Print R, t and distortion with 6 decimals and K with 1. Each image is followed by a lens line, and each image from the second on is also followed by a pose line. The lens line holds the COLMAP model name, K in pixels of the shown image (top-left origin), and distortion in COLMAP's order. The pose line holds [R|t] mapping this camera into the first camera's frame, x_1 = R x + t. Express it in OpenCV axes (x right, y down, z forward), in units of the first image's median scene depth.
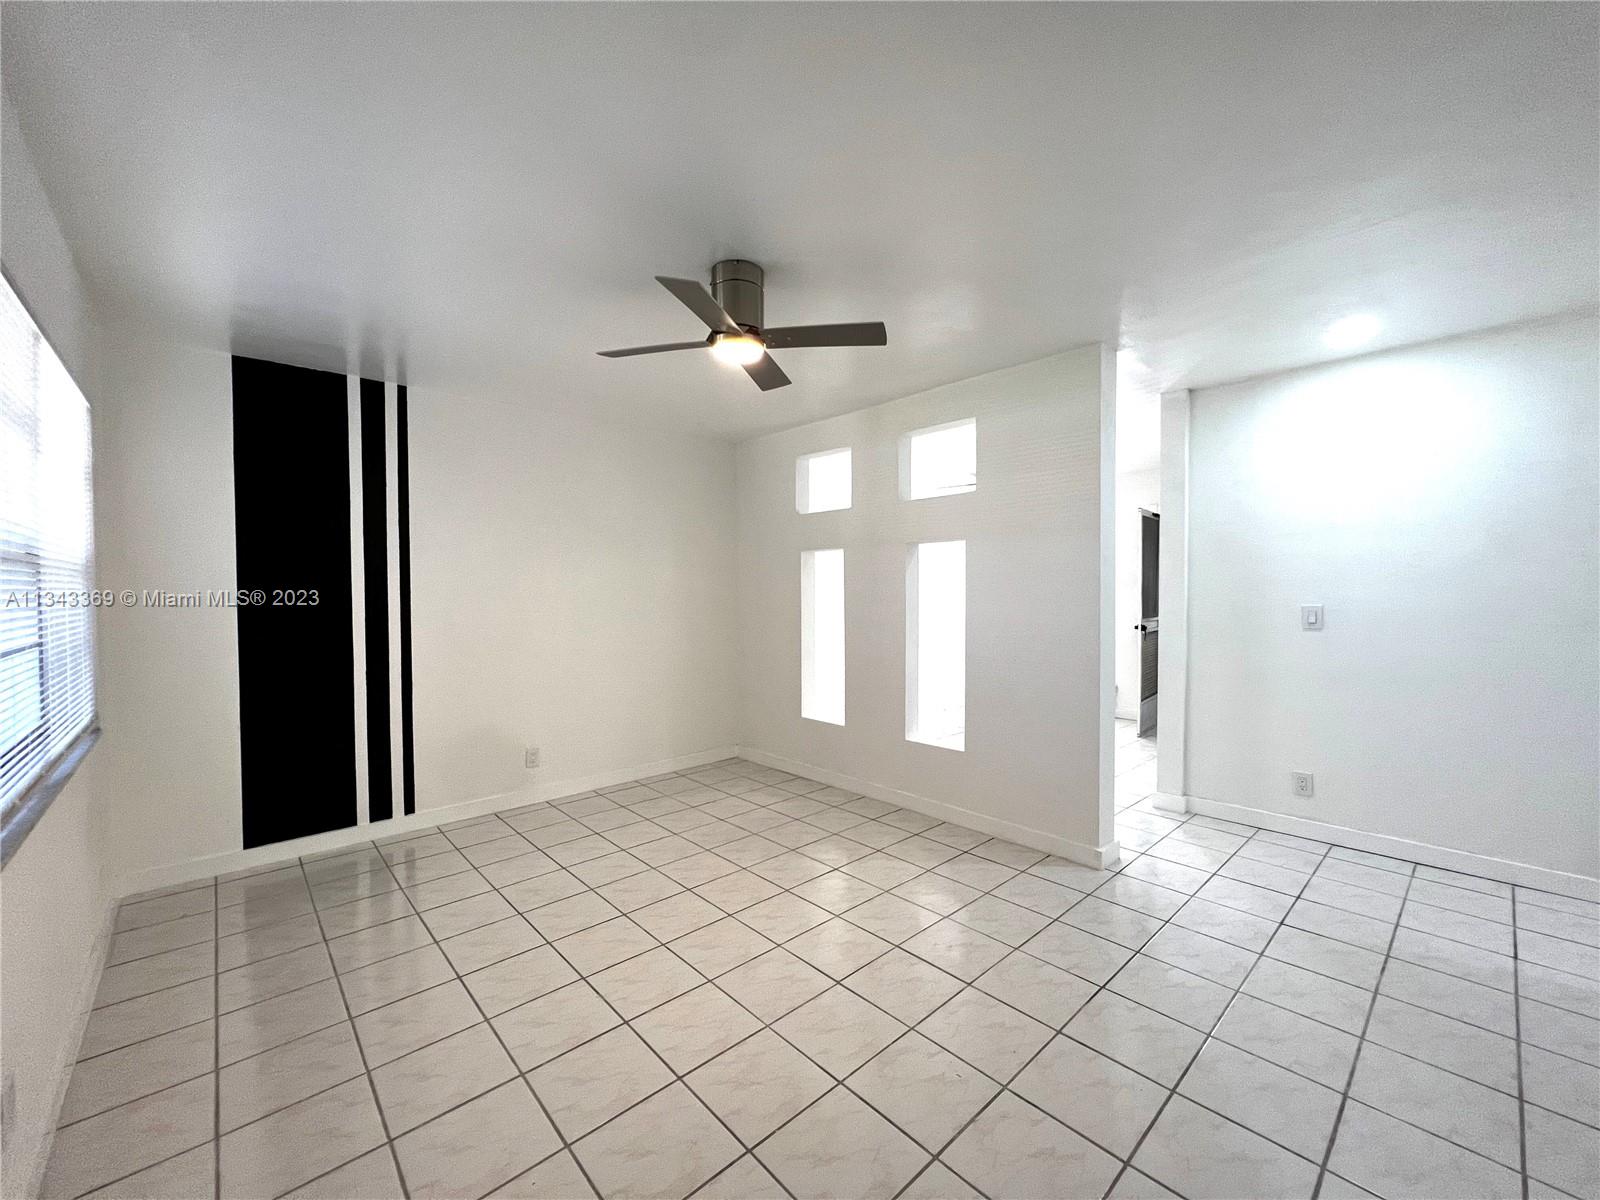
lens RADIAL K [[644.4, 0, 805.3], [0, 644.4, 589.8], [0, 0, 1]] dist [0.002890, -0.000276]
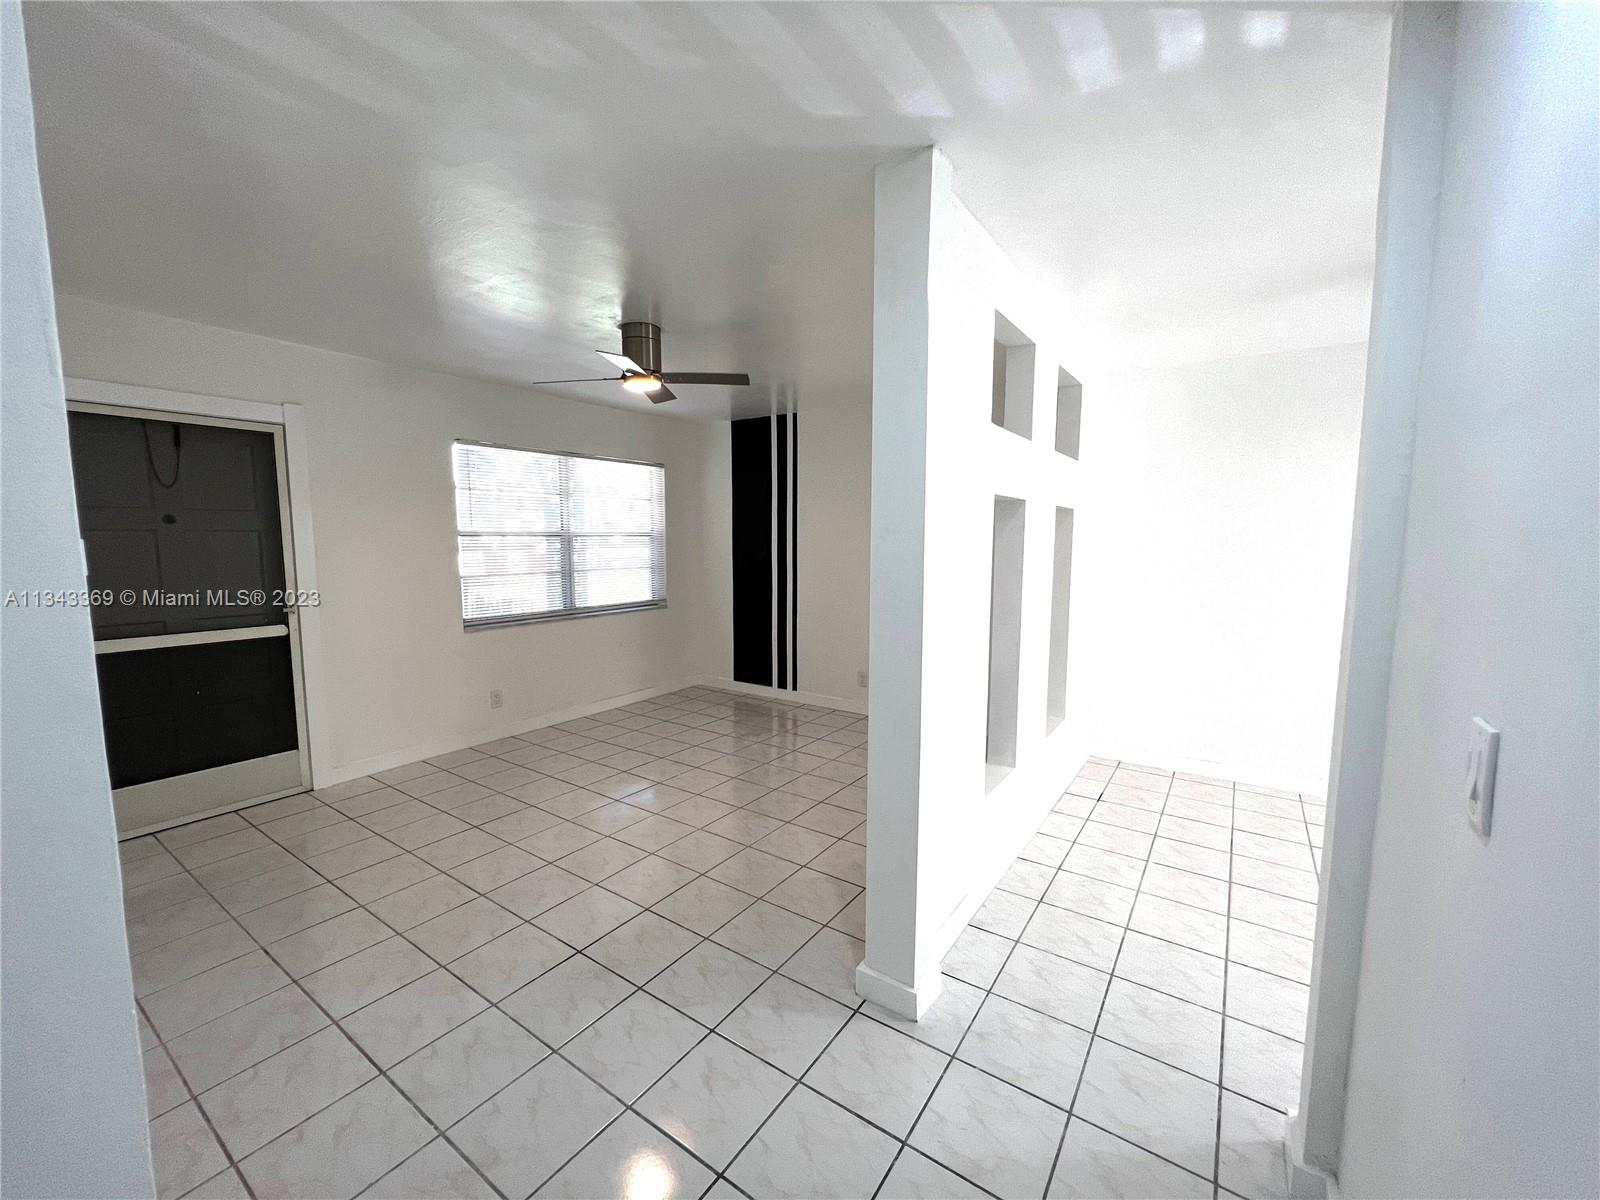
lens RADIAL K [[644.4, 0, 805.9], [0, 644.4, 604.6], [0, 0, 1]] dist [0.002890, -0.000276]
pose [[0.231349, 0.113624, -0.966213, 0.929334], [-0.008519, 0.993355, 0.114776, -0.044944], [0.972834, -0.018322, 0.230780, 0.691756]]
